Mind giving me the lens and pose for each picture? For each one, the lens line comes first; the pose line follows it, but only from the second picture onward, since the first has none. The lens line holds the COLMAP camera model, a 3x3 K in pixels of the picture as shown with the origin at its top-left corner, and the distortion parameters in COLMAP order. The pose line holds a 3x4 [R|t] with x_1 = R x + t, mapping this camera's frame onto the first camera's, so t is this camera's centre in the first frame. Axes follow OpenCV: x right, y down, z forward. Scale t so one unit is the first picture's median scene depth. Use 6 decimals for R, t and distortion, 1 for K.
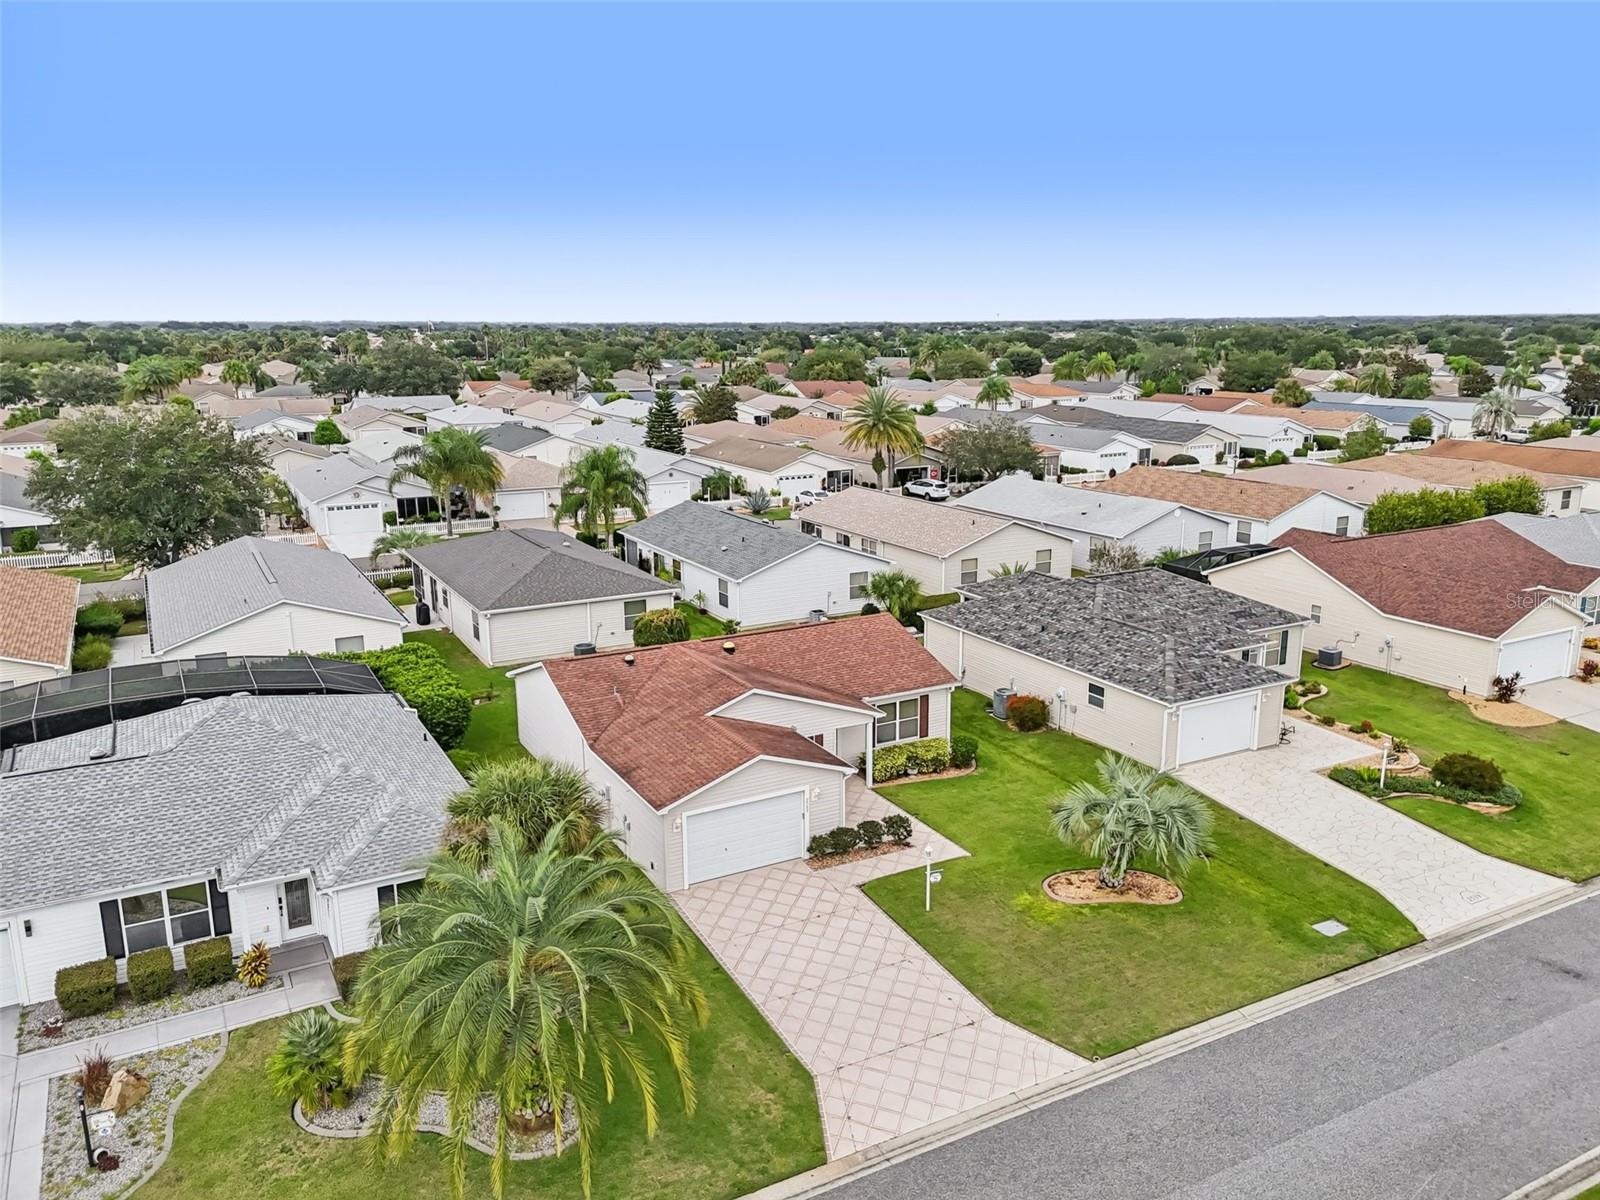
lens RADIAL K [[1166.5, 0, 809.4], [0, 1166.5, 631.3], [0, 0, 1]] dist [0.087838, -0.095801]
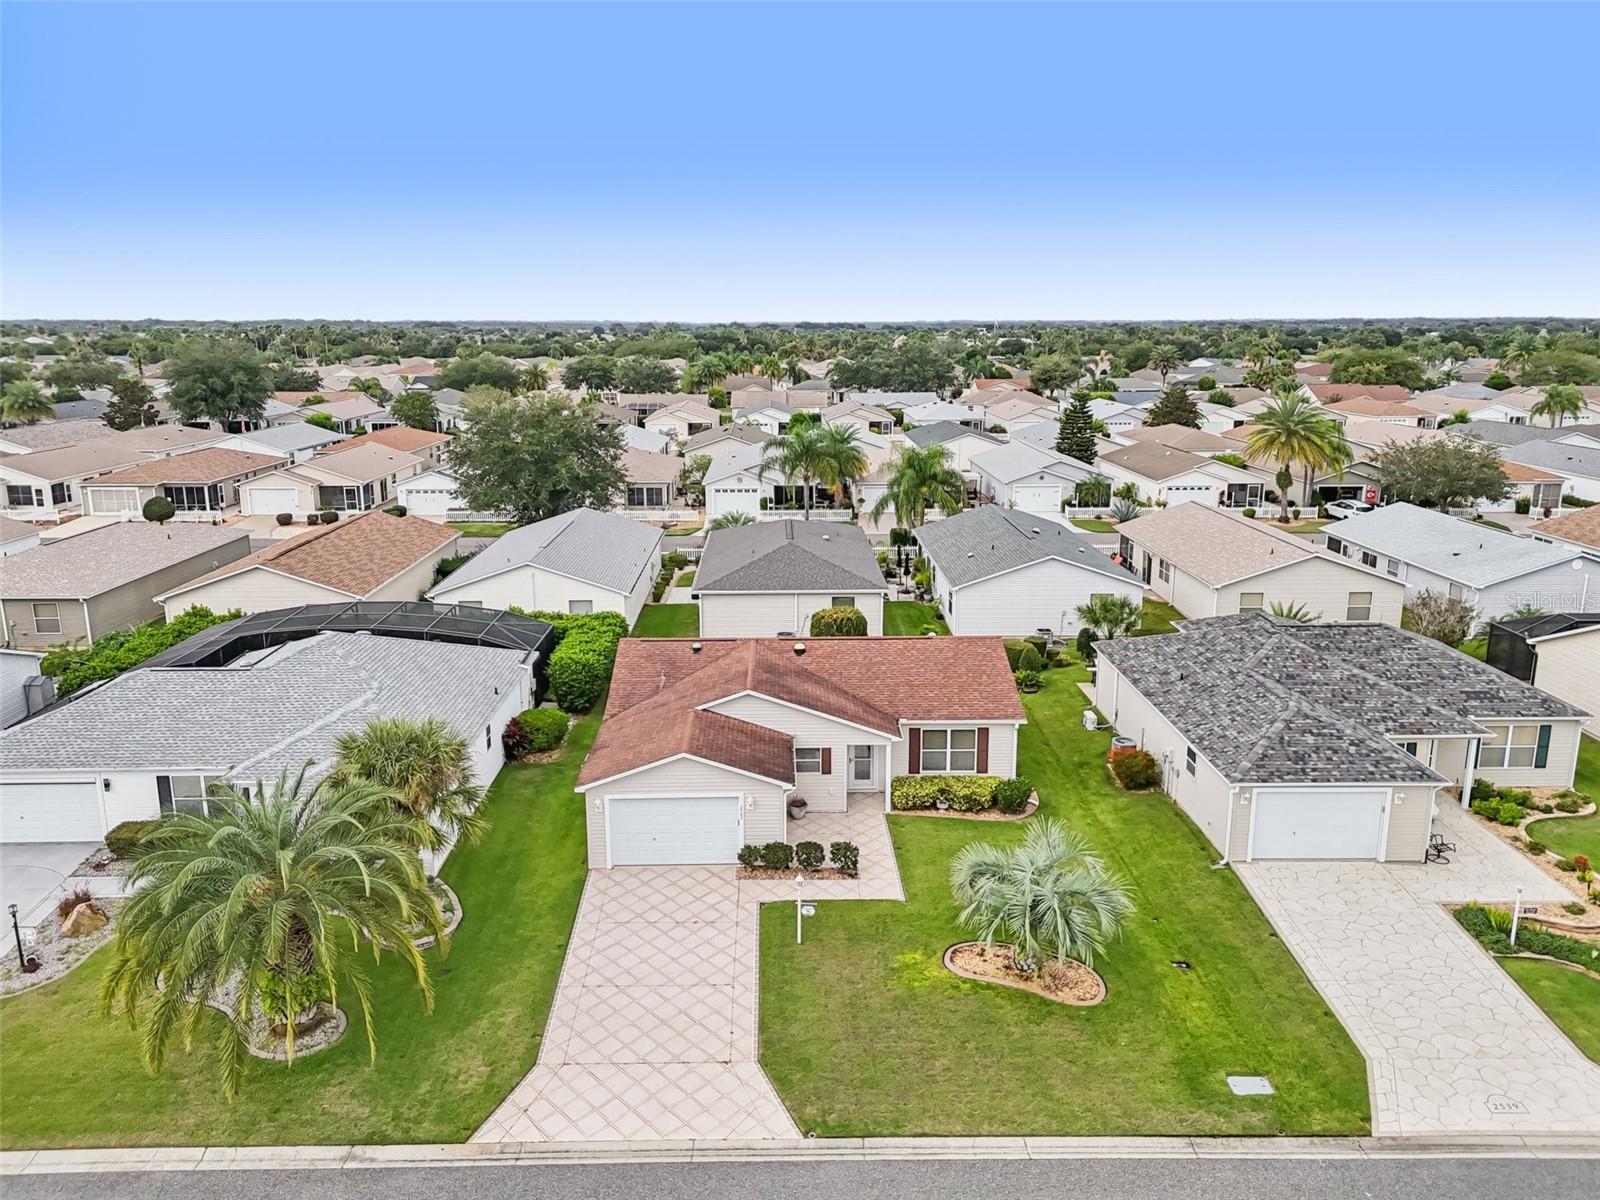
lens RADIAL K [[1166.5, 0, 809.4], [0, 1166.5, 631.3], [0, 0, 1]] dist [0.087838, -0.095801]
pose [[0.887790, 0.120796, -0.444115, 0.377025], [-0.120145, 0.992311, 0.029730, -0.031673], [0.444291, 0.026964, 0.895476, 0.109568]]
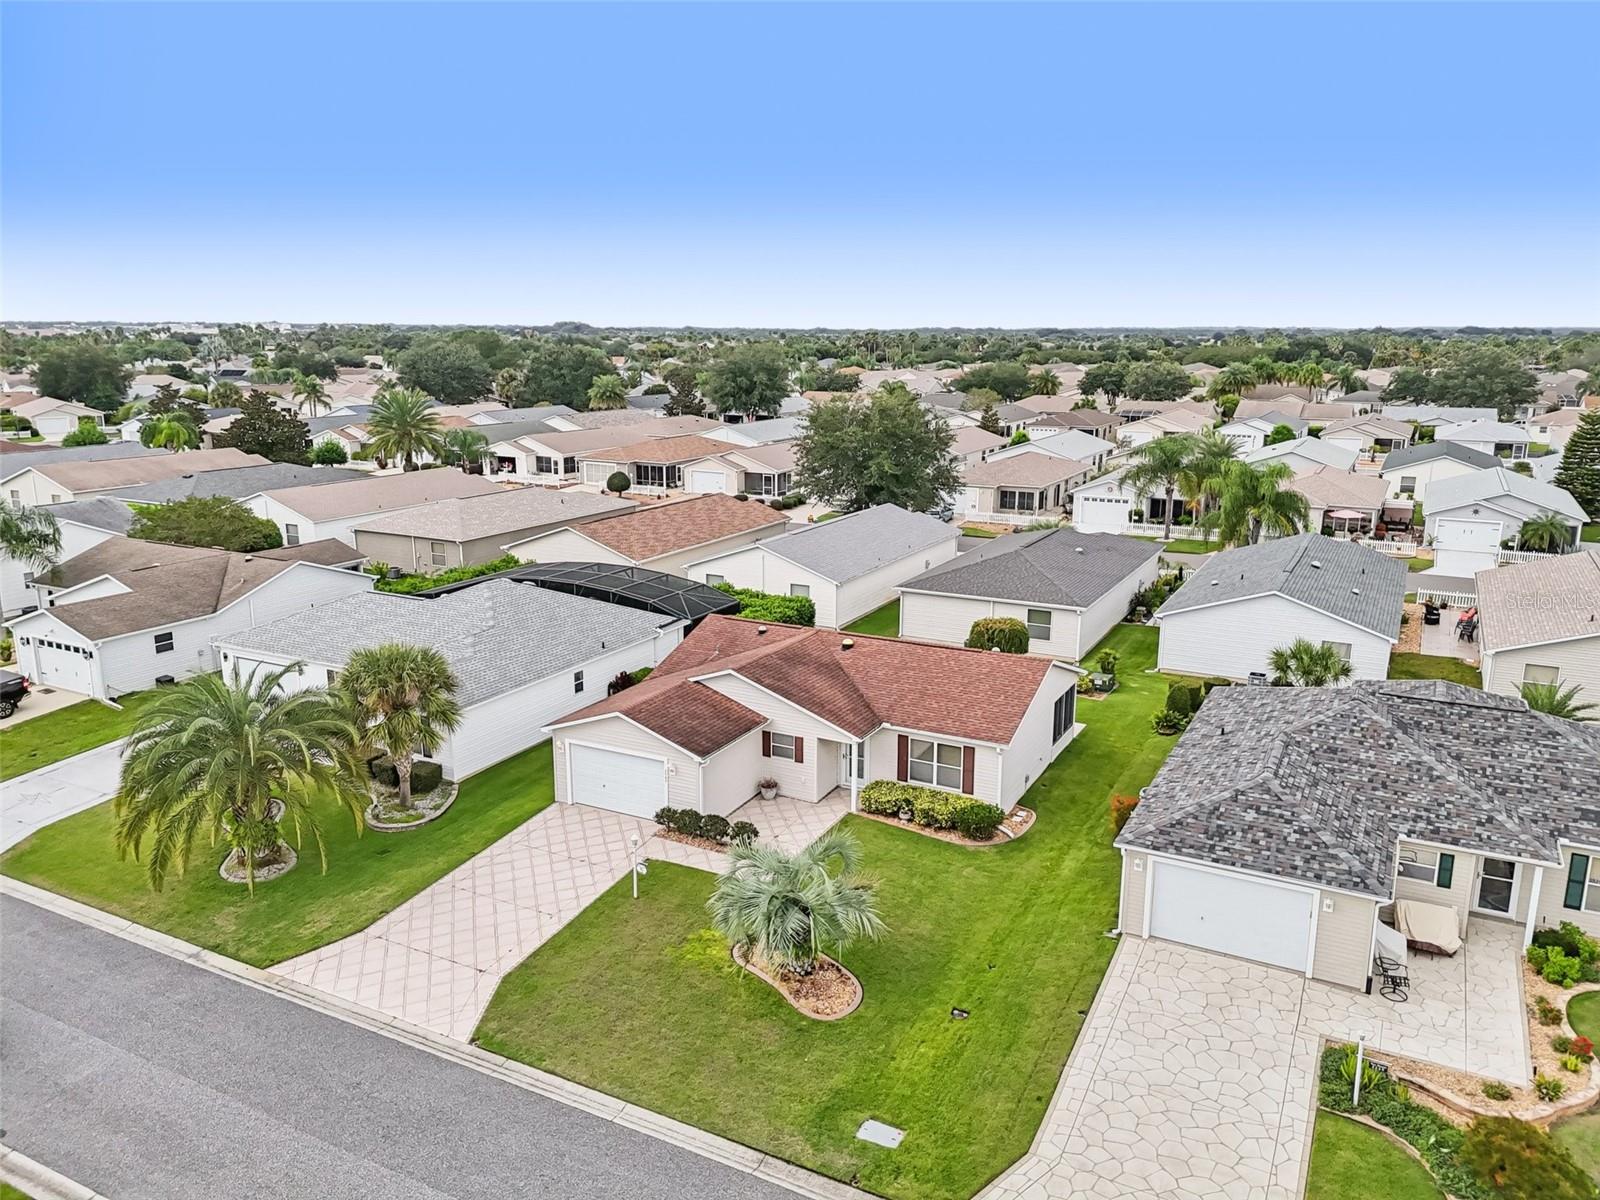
lens RADIAL K [[1166.5, 0, 809.4], [0, 1166.5, 631.3], [0, 0, 1]] dist [0.087838, -0.095801]
pose [[0.557605, 0.215356, -0.801685, 0.722172], [-0.218900, 0.969725, 0.108243, -0.099376], [0.800725, 0.115132, 0.587864, 0.371067]]
